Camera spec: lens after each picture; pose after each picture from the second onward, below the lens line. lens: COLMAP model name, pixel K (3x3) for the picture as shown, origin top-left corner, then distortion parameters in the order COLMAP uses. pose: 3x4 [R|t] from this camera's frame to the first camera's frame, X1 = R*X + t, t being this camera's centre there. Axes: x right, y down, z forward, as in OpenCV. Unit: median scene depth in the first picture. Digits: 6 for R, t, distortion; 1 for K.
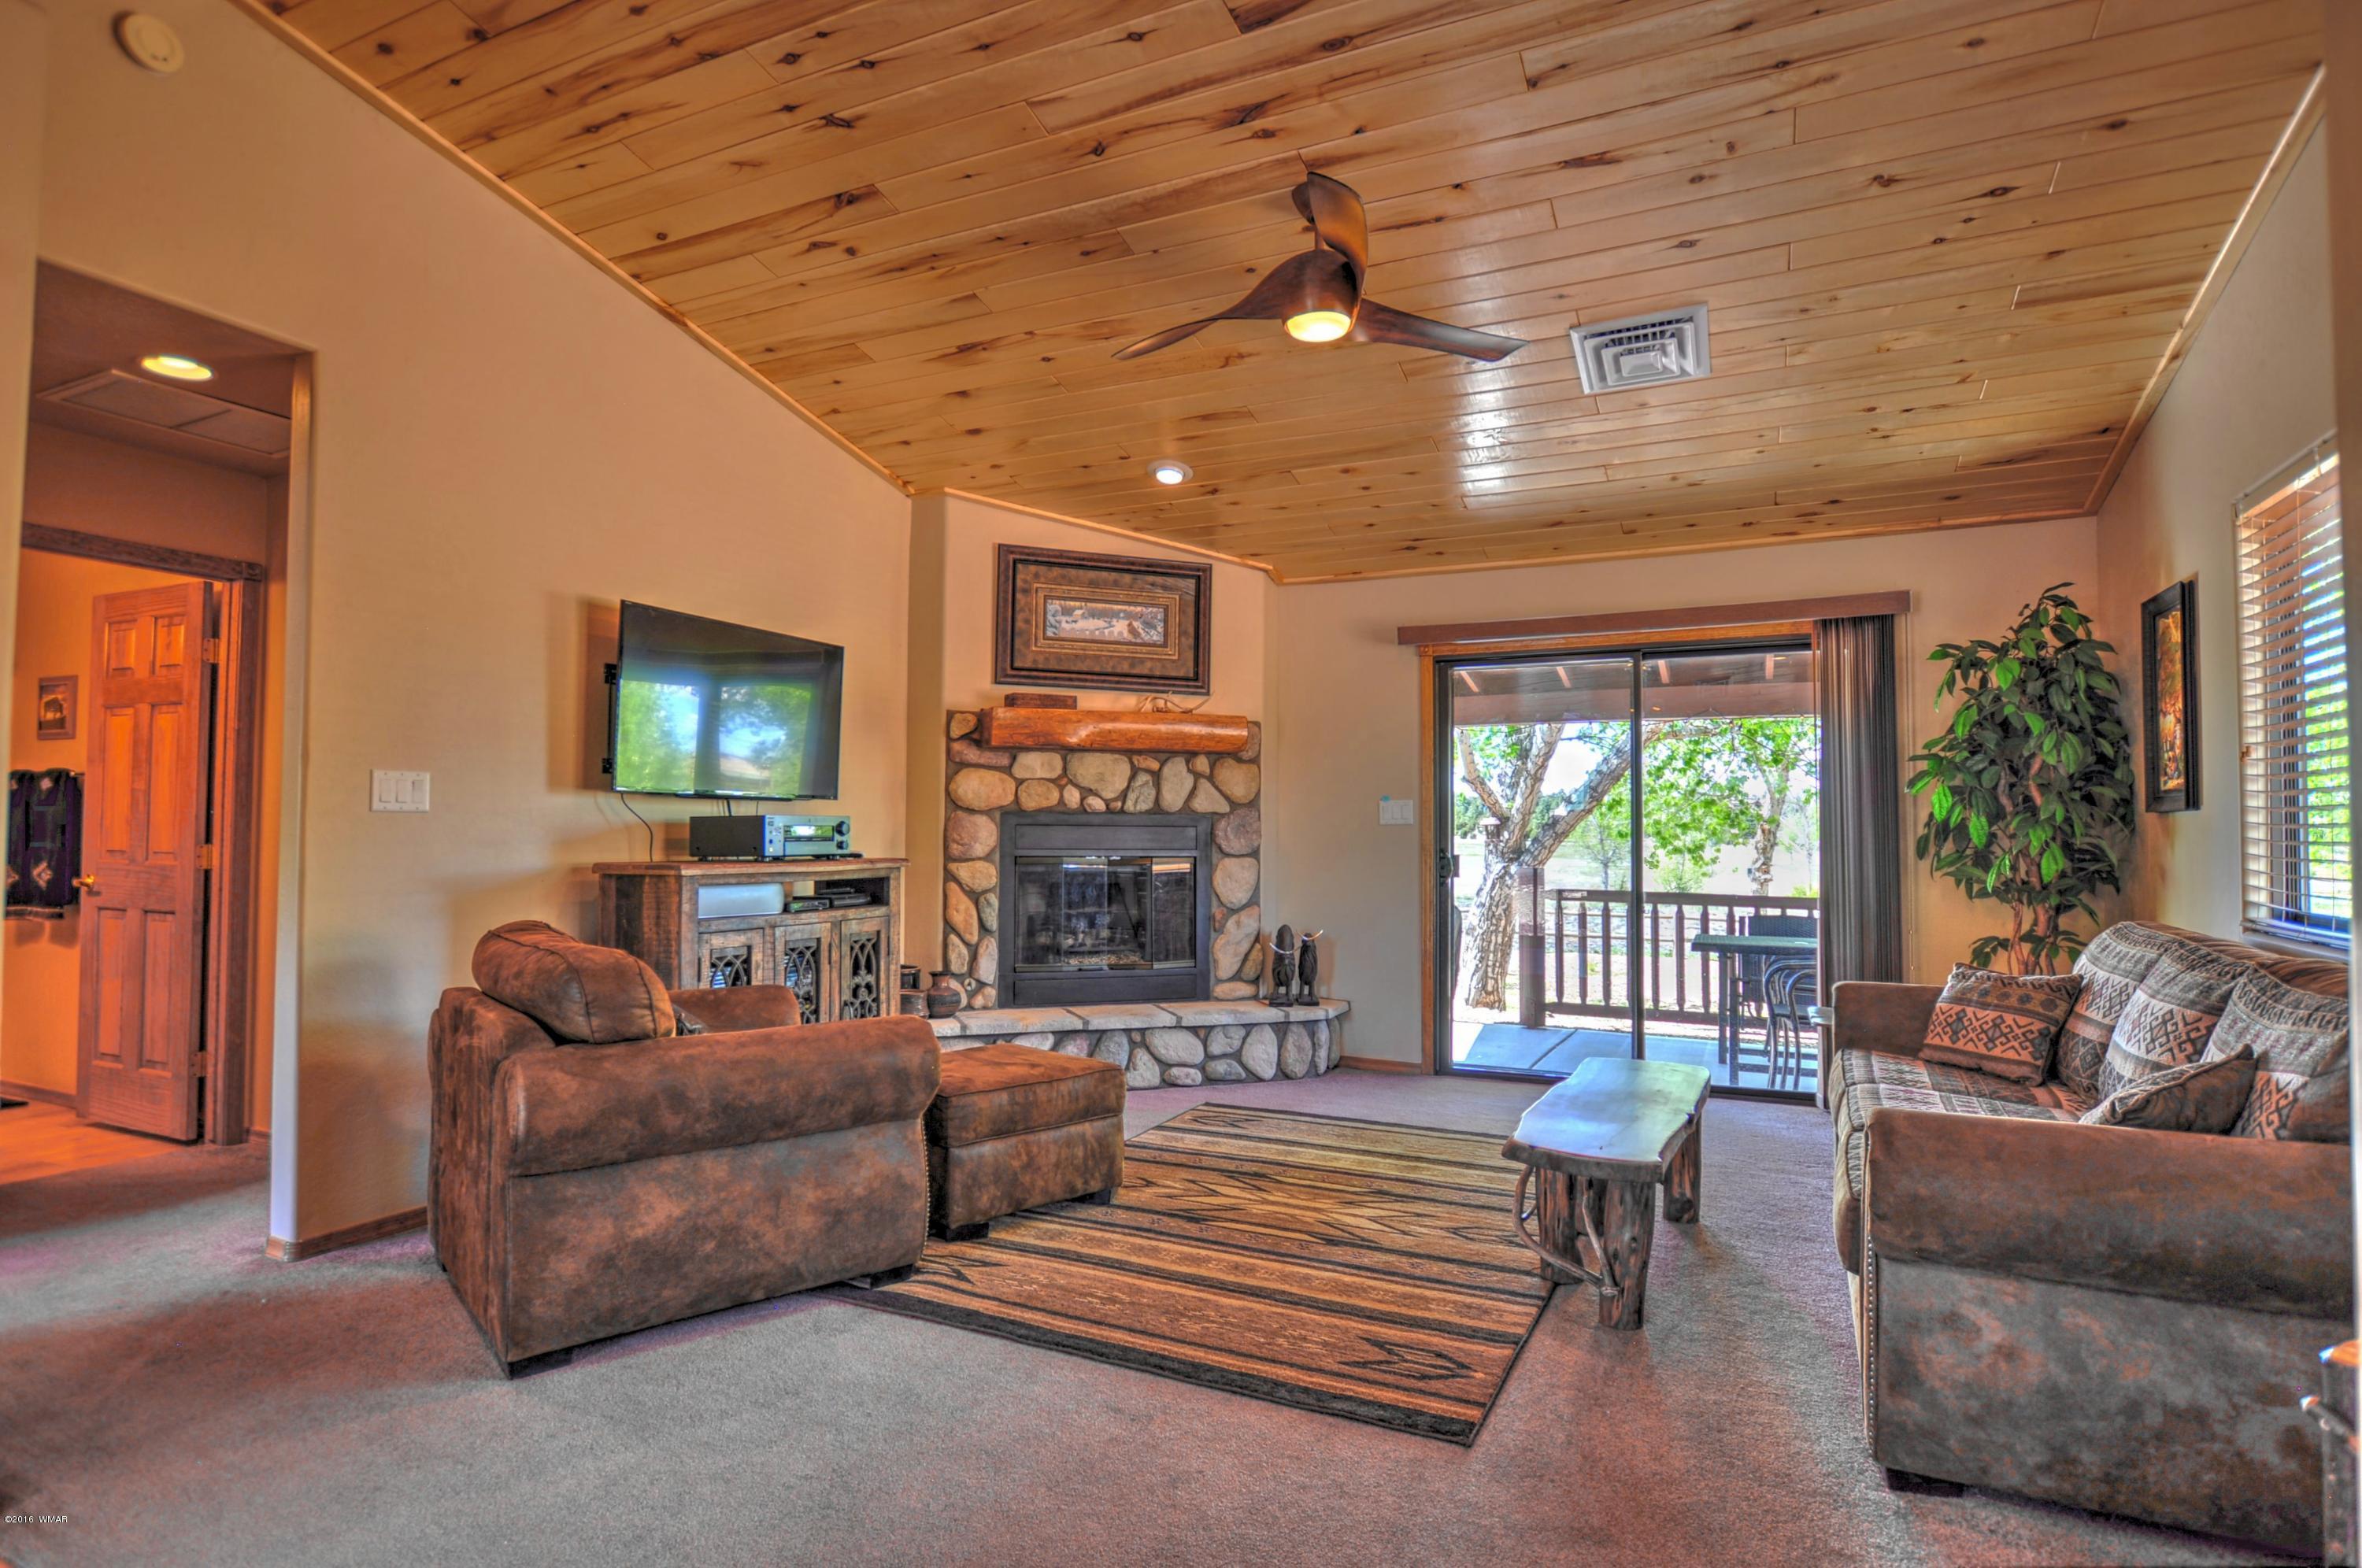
lens RADIAL K [[1206.8, 0, 1174.7], [0, 1206.8, 793.0], [0, 0, 1]] dist [-0.025274, 0.004373]
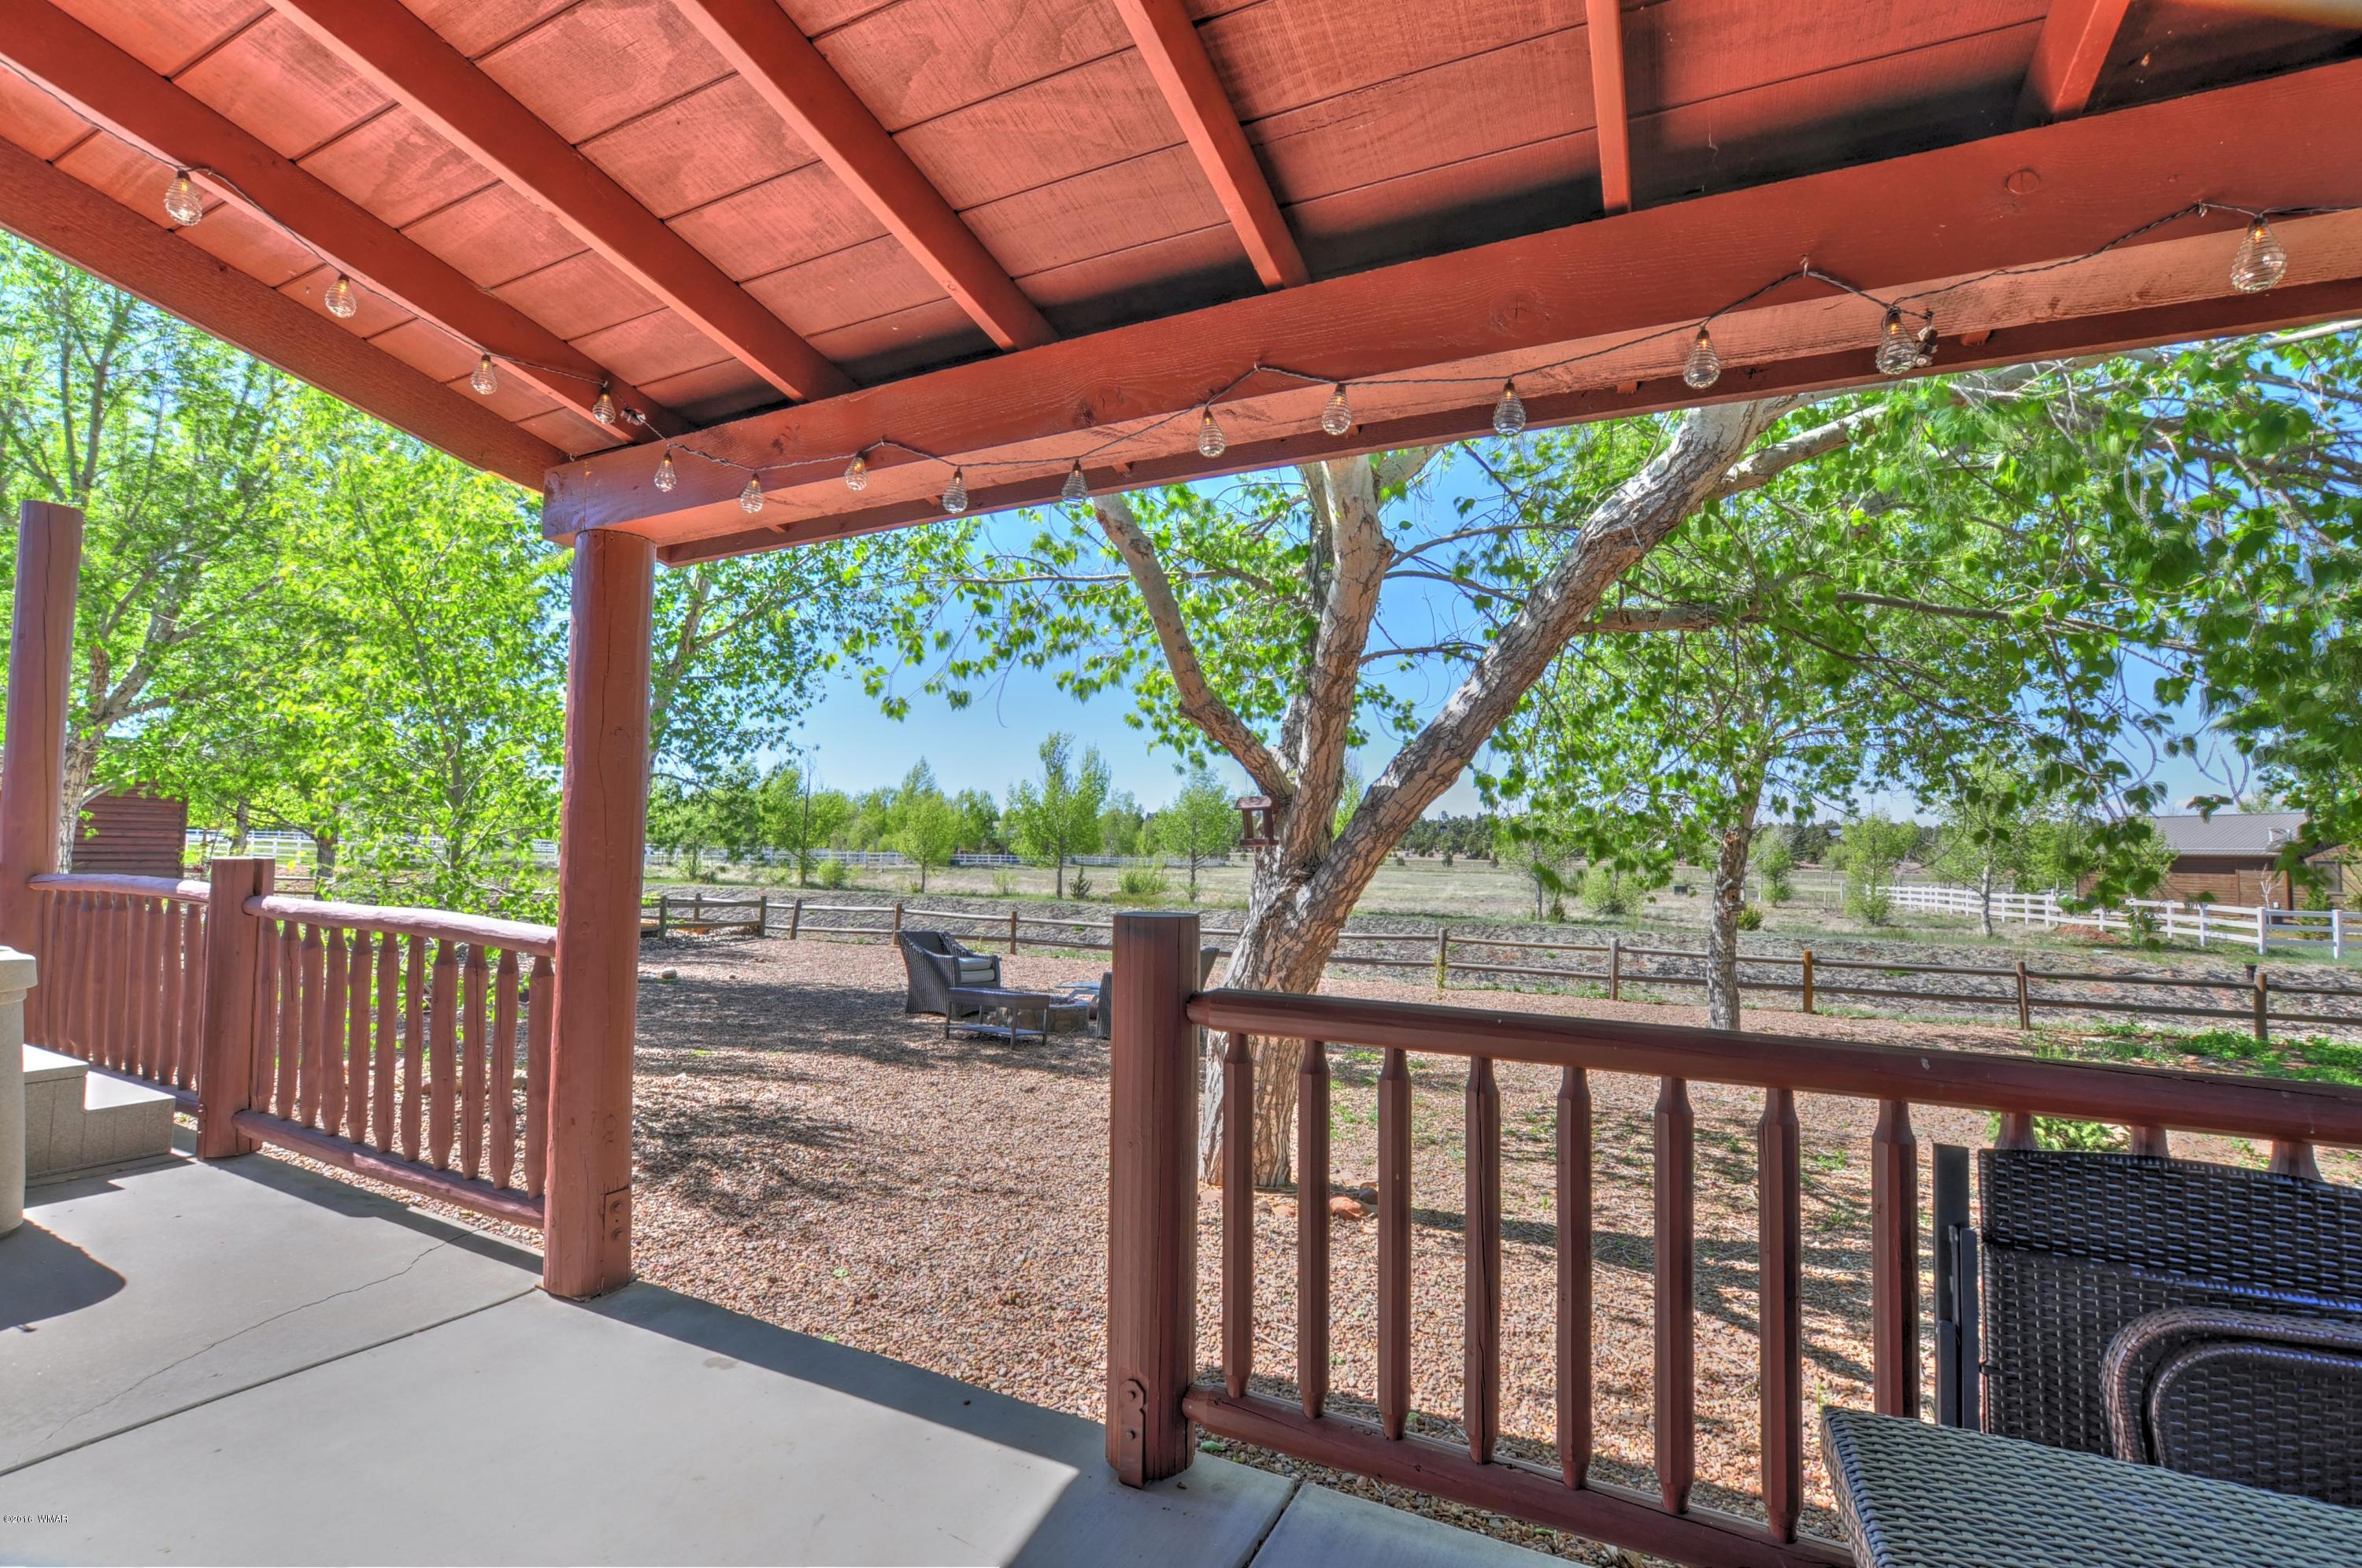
lens RADIAL K [[1037.0, 0, 1175.0], [0, 1037.0, 789.7], [0, 0, 1]] dist [-0.028539, 0.002519]
pose [[0.999925, 0.012044, -0.002260, 0.530273], [-0.012094, 0.999651, -0.023478, 0.066925], [0.001977, 0.023504, 0.999722, 1.315080]]
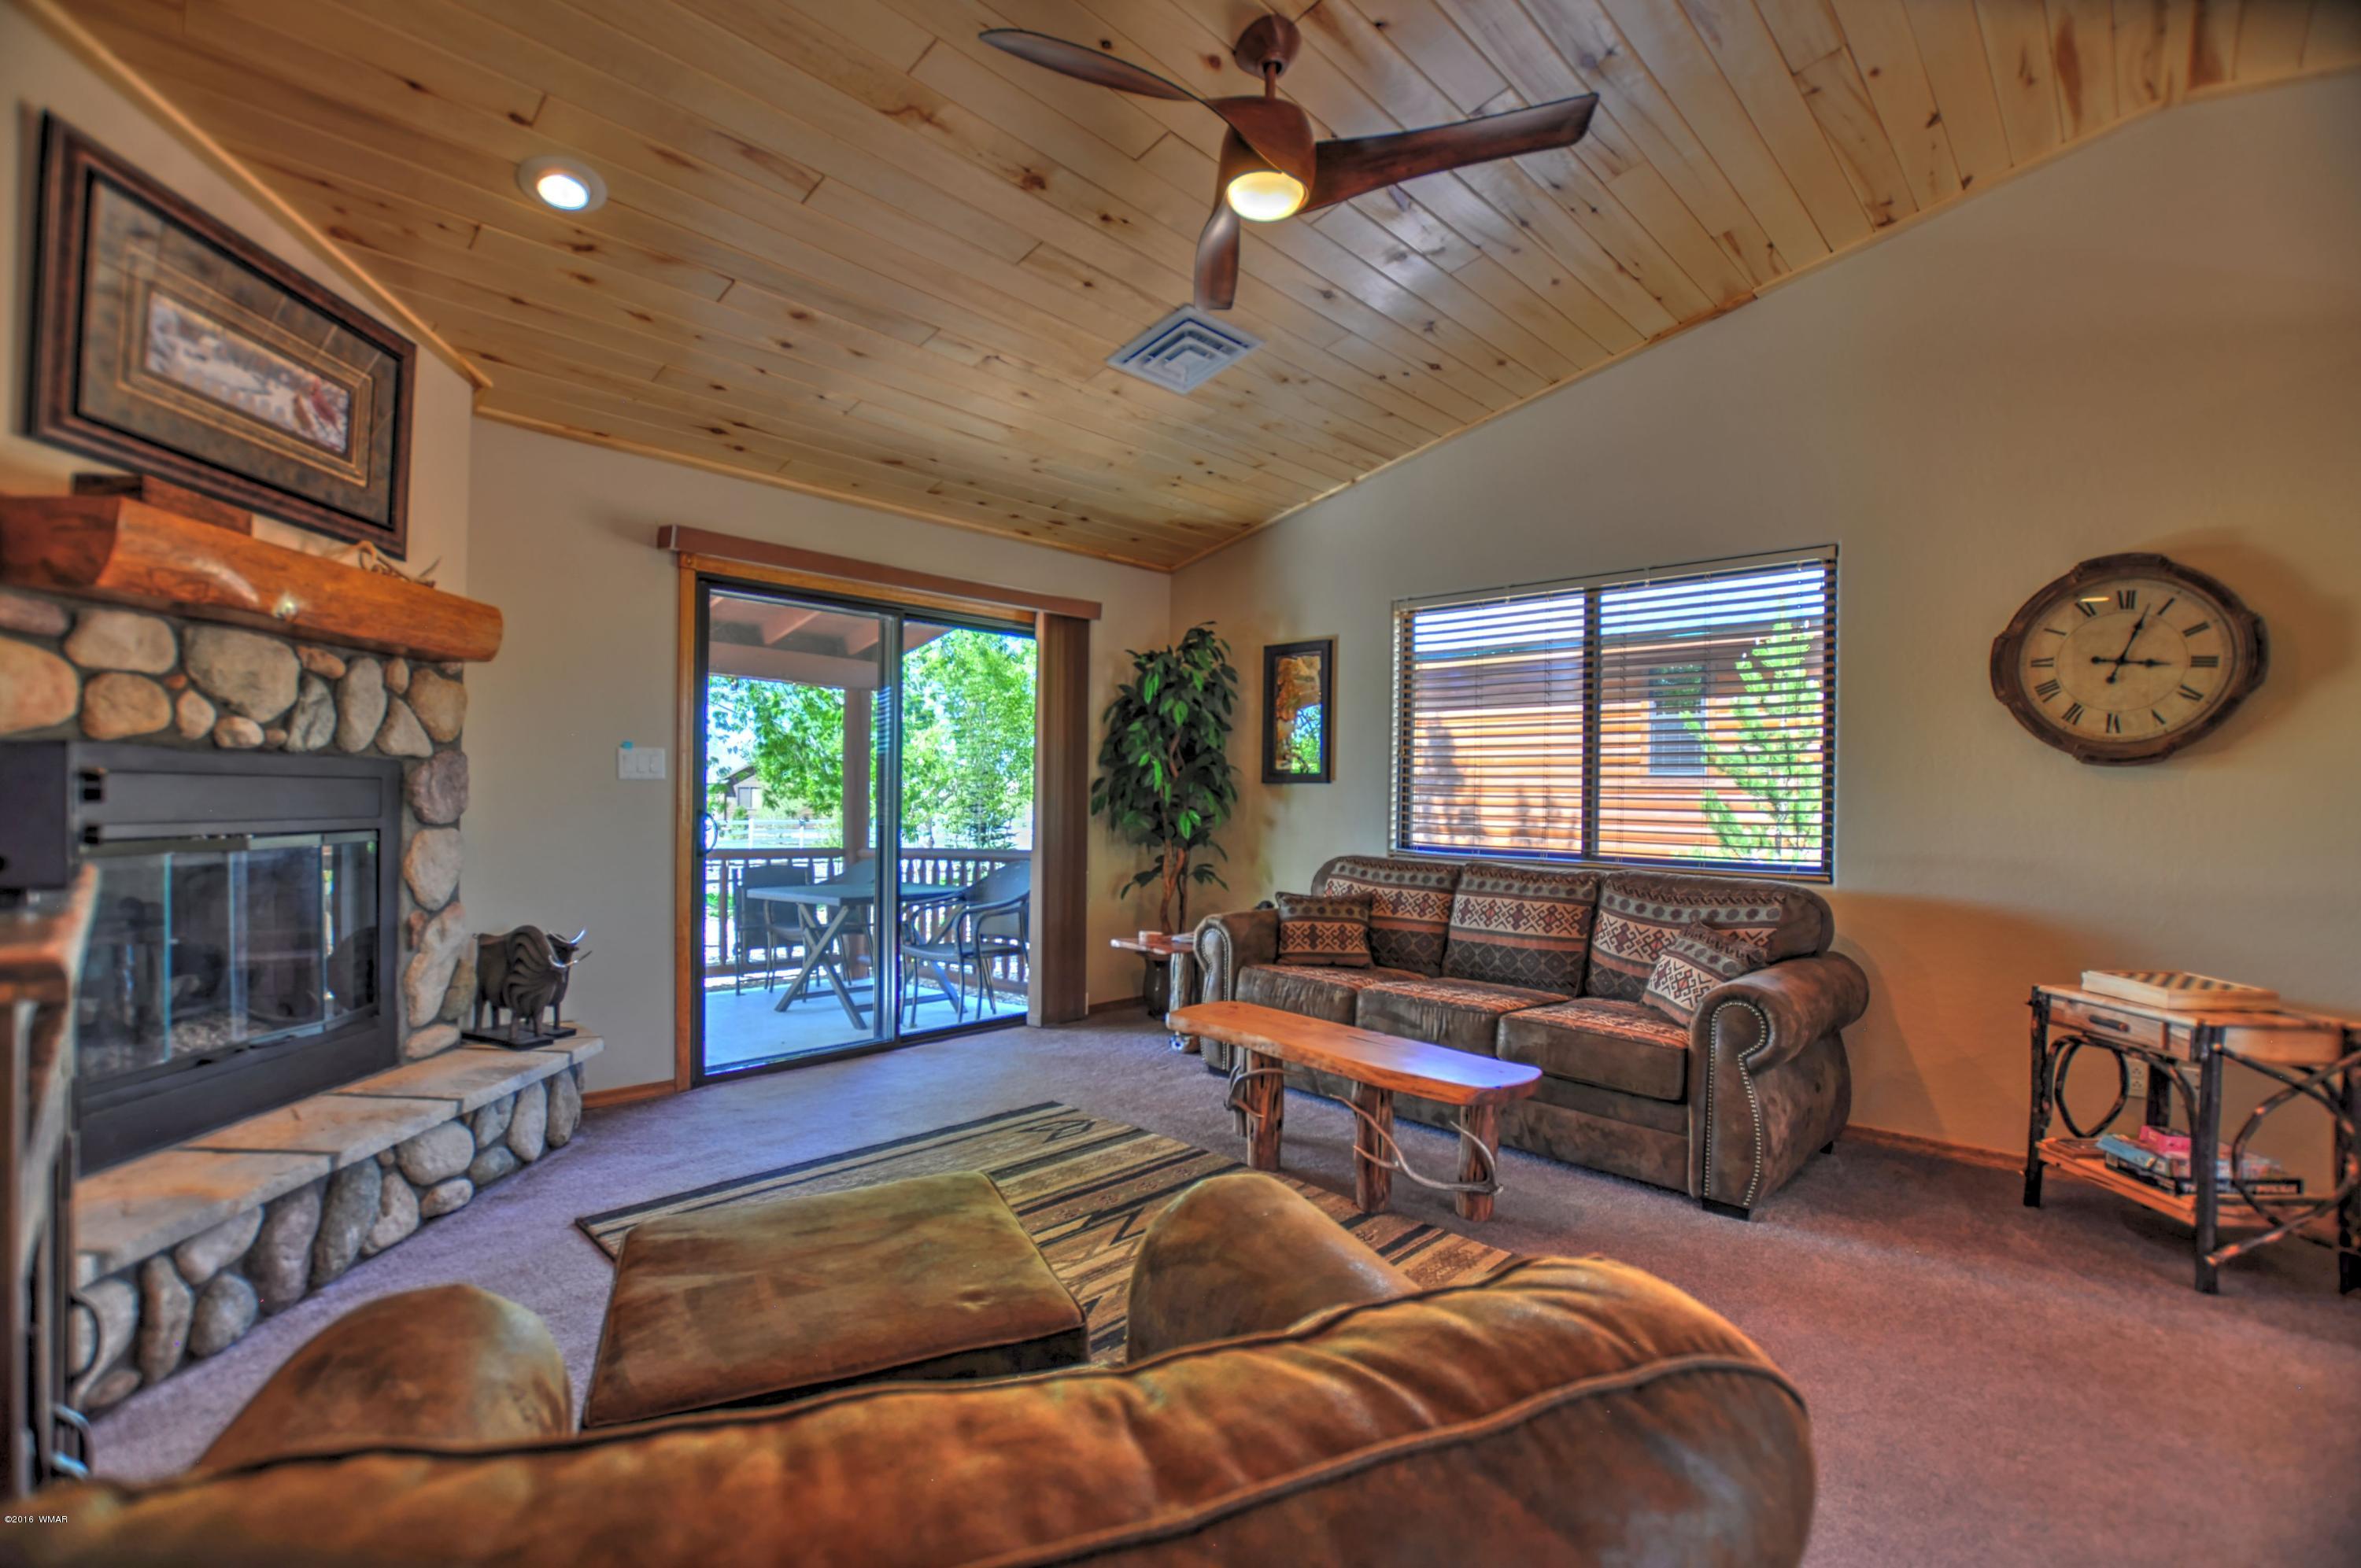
lens RADIAL K [[1036.5, 0, 1173.5], [0, 1036.5, 791.3], [0, 0, 1]] dist [-0.028539, 0.002519]
pose [[0.314963, 0.002819, 0.949100, -0.417965], [-0.044479, 0.998941, 0.011793, 0.013766], [-0.948061, -0.045929, 0.314754, 0.591934]]
